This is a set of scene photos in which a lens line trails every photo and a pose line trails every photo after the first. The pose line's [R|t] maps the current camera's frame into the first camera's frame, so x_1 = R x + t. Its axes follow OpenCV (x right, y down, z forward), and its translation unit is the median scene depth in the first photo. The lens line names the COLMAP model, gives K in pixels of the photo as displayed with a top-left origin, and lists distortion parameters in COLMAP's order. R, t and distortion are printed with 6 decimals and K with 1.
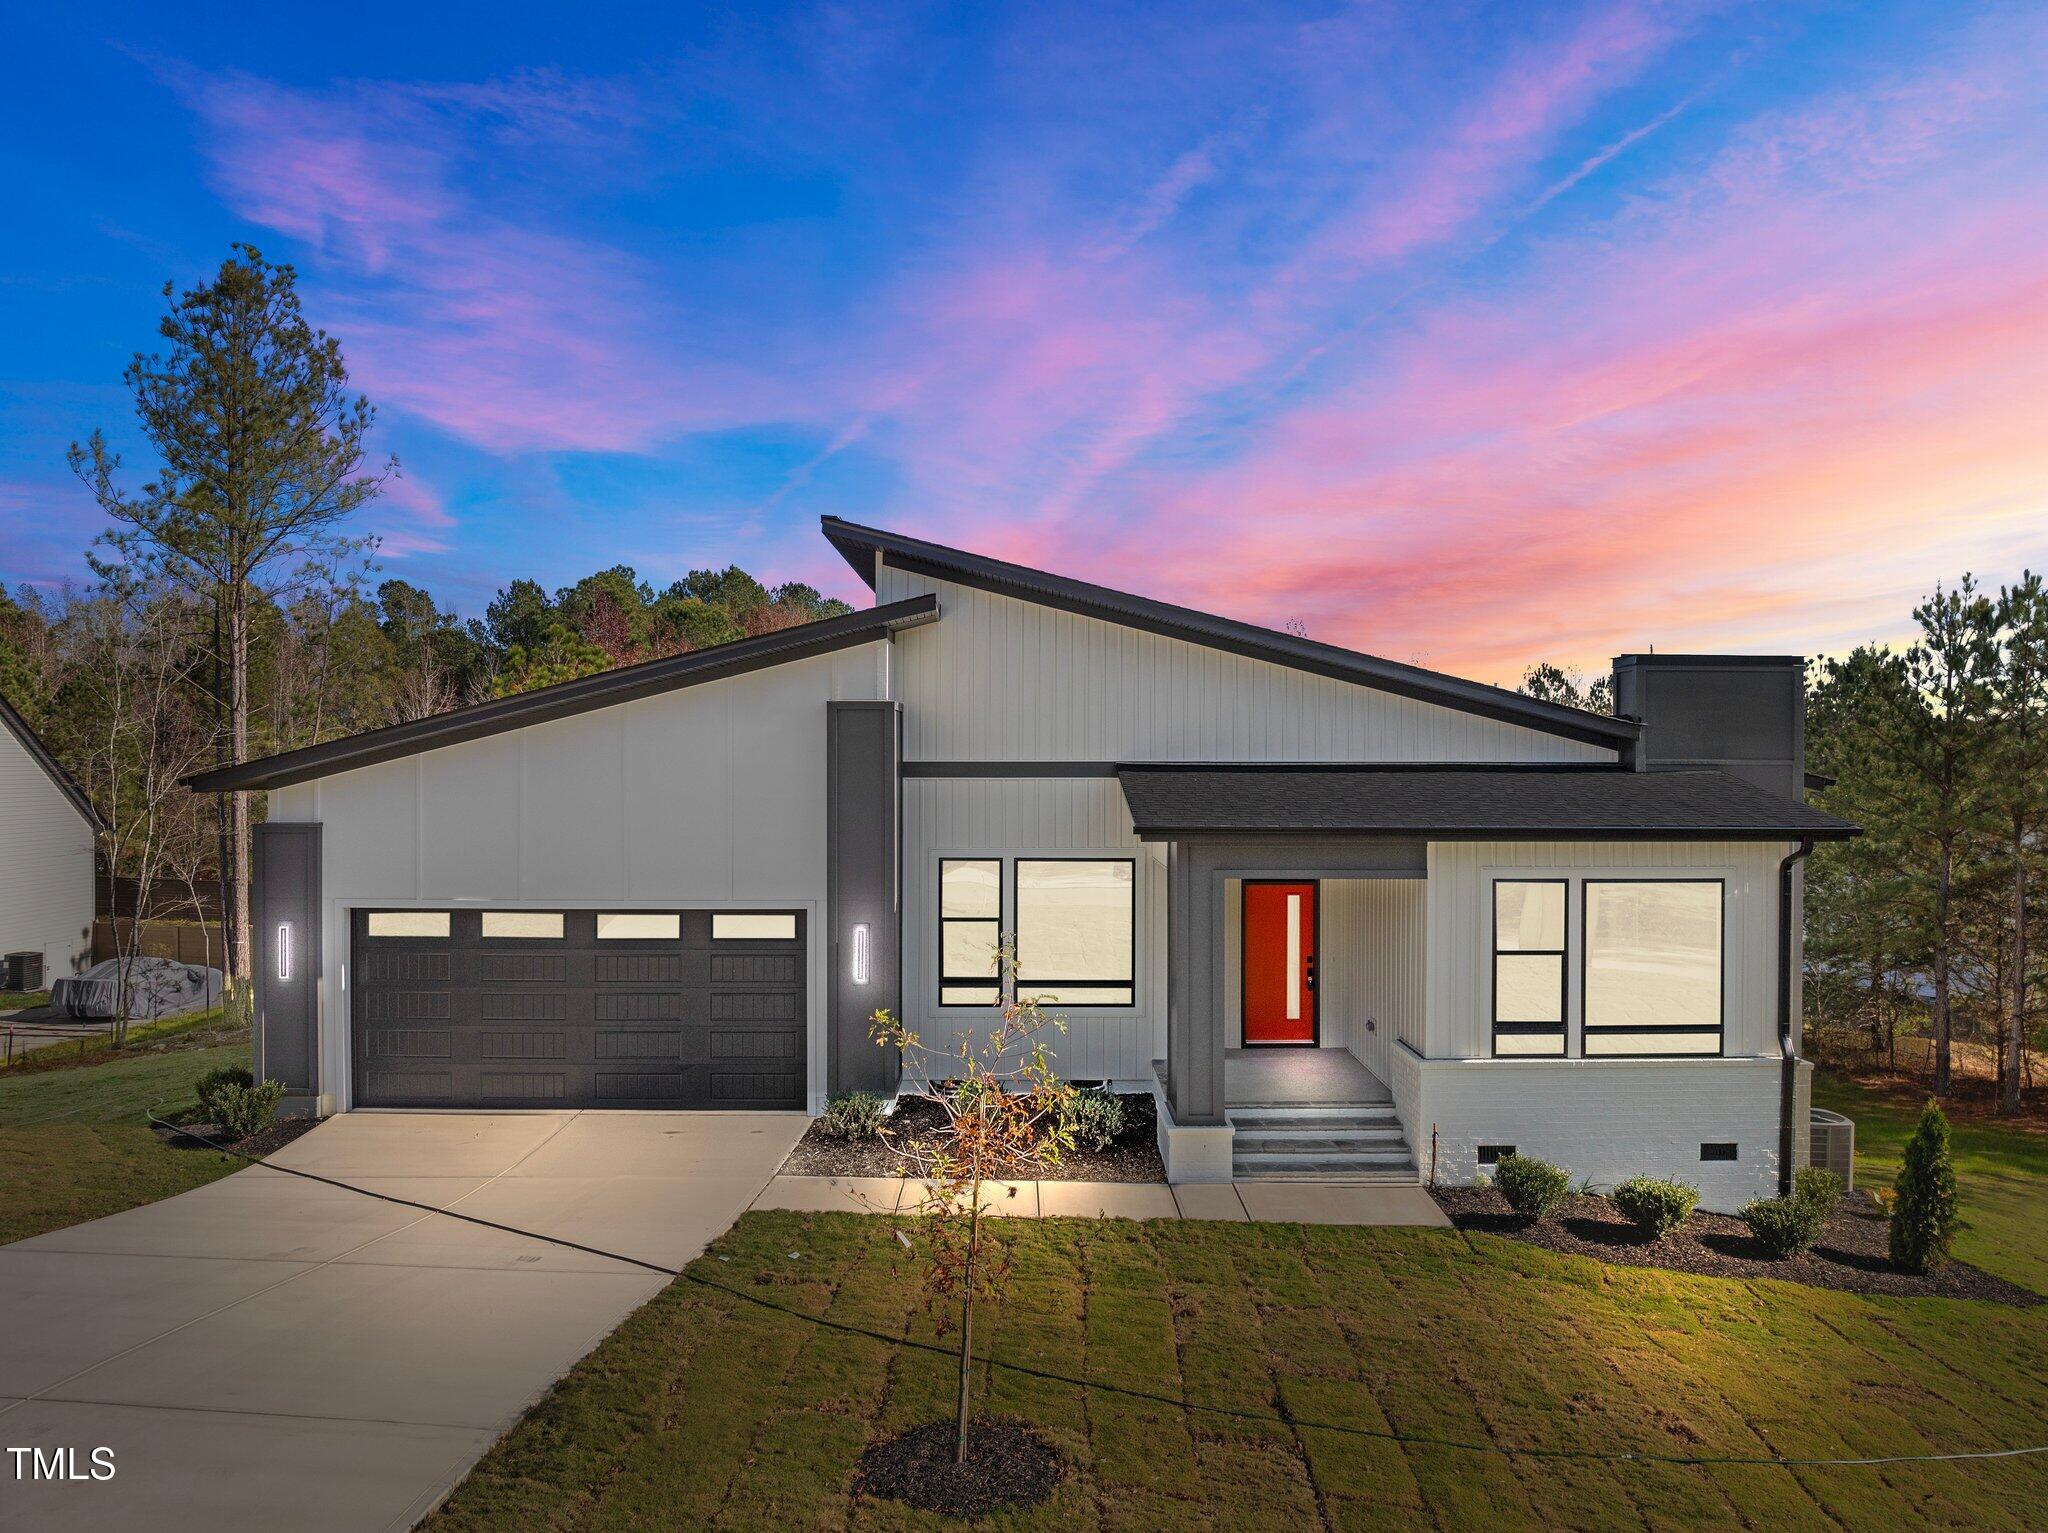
lens RADIAL K [[1437.5, 0, 1024.0], [0, 1437.5, 766.5], [0, 0, 1]] dist [-0.045191, 0.035329]
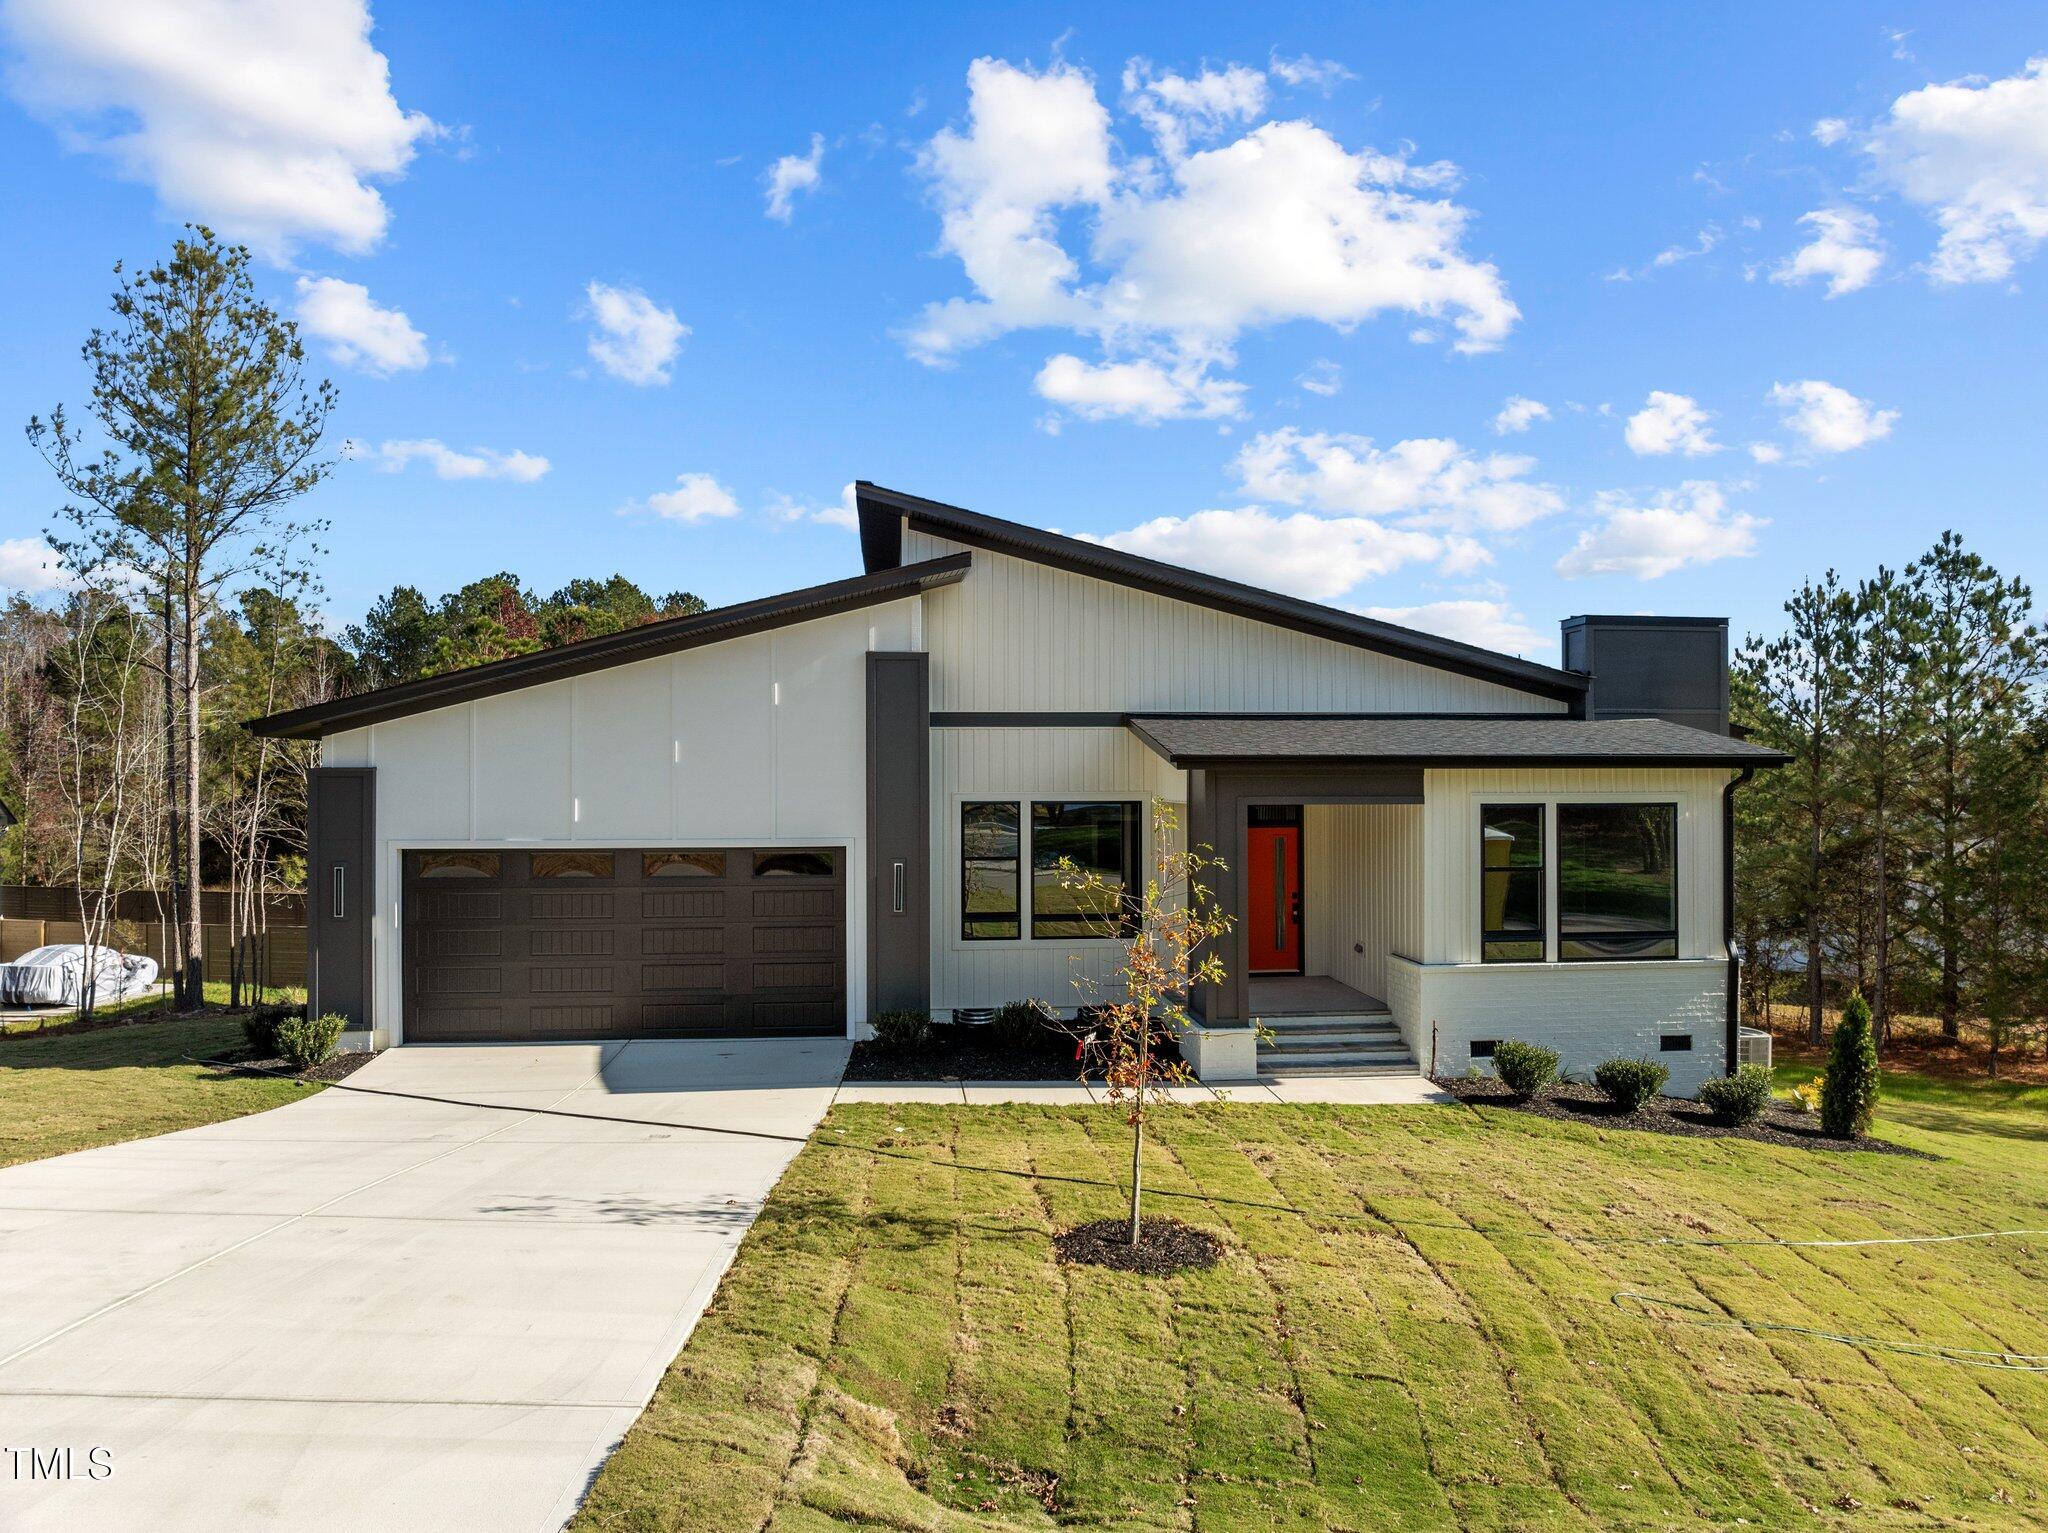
lens RADIAL K [[1435.9, 0, 1024.0], [0, 1435.9, 766.5], [0, 0, 1]] dist [-0.022822, 0.001702]
pose [[0.995776, -0.003978, 0.091730, -0.115735], [0.005182, 0.999903, -0.012900, 0.053727], [-0.091670, 0.013321, 0.995700, -0.079046]]
